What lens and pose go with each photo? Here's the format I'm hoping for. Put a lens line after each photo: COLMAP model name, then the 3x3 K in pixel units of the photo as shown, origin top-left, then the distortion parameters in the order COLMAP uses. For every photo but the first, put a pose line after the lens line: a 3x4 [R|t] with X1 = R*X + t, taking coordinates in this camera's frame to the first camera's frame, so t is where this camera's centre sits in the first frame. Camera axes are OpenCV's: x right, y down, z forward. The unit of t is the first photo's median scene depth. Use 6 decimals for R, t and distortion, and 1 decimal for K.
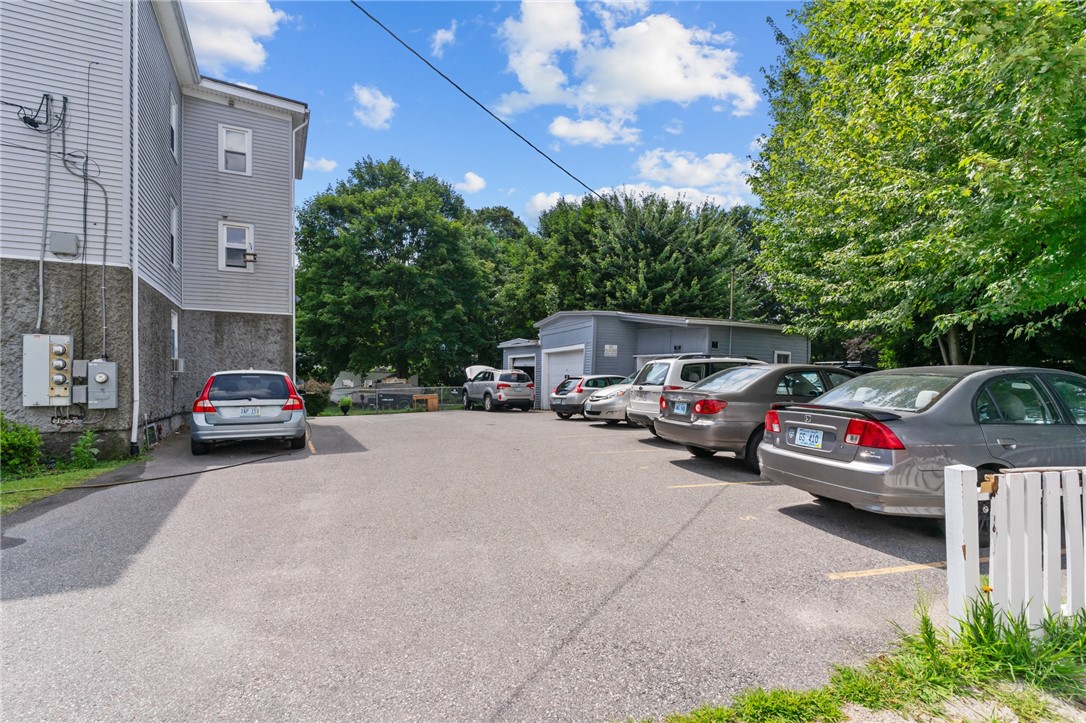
lens RADIAL K [[542.8, 0, 550.5], [0, 542.8, 366.9], [0, 0, 1]] dist [0.002348, -0.000016]
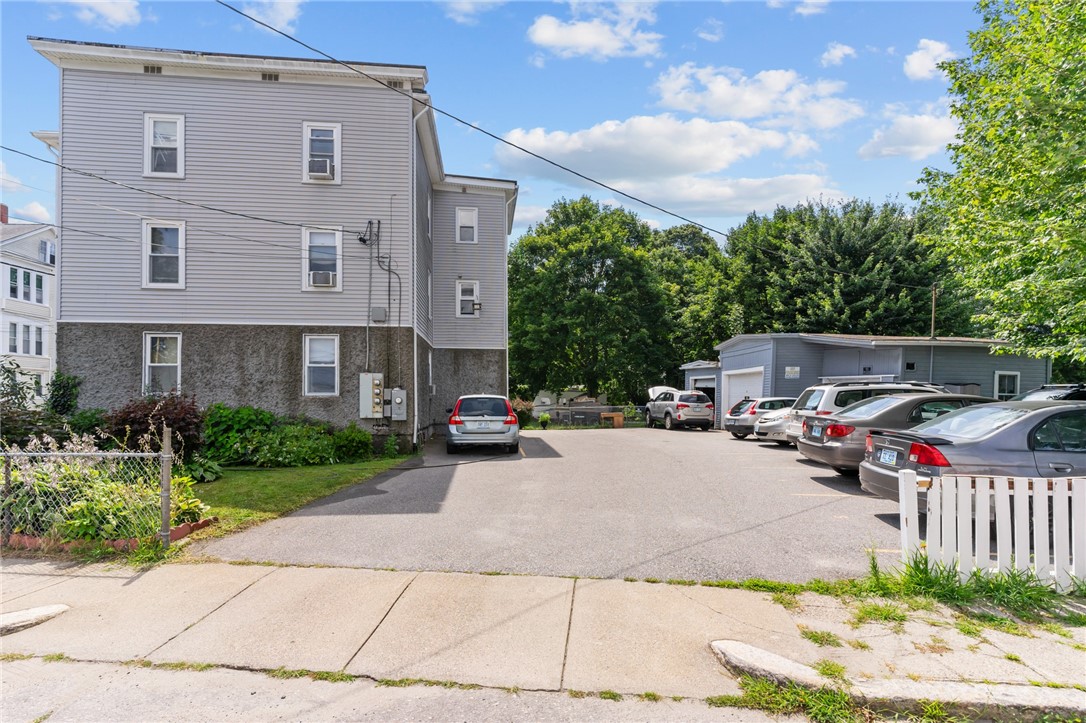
lens RADIAL K [[544.4, 0, 542.9], [0, 544.4, 388.5], [0, 0, 1]] dist [0.000544, 0.000417]
pose [[0.935891, 0.002139, -0.352284, 0.030024], [0.000701, 0.999968, 0.007936, -0.007656], [0.352290, -0.007675, 0.935859, -0.090316]]
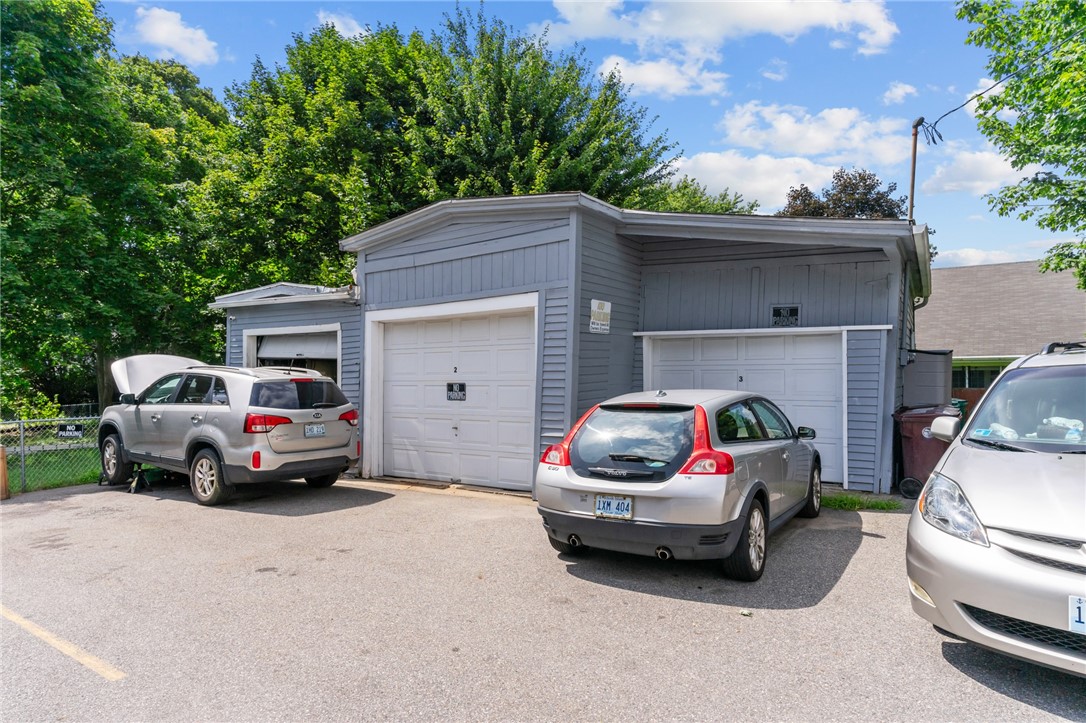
lens RADIAL K [[742.0, 0, 616.5], [0, 742.0, 365.8], [0, 0, 1]] dist [-0.038839, 0.046264]
pose [[0.893026, 0.004804, 0.449978, -0.088591], [-0.007908, 0.999956, 0.005017, 0.000185], [-0.449935, -0.008039, 0.893025, 0.491239]]
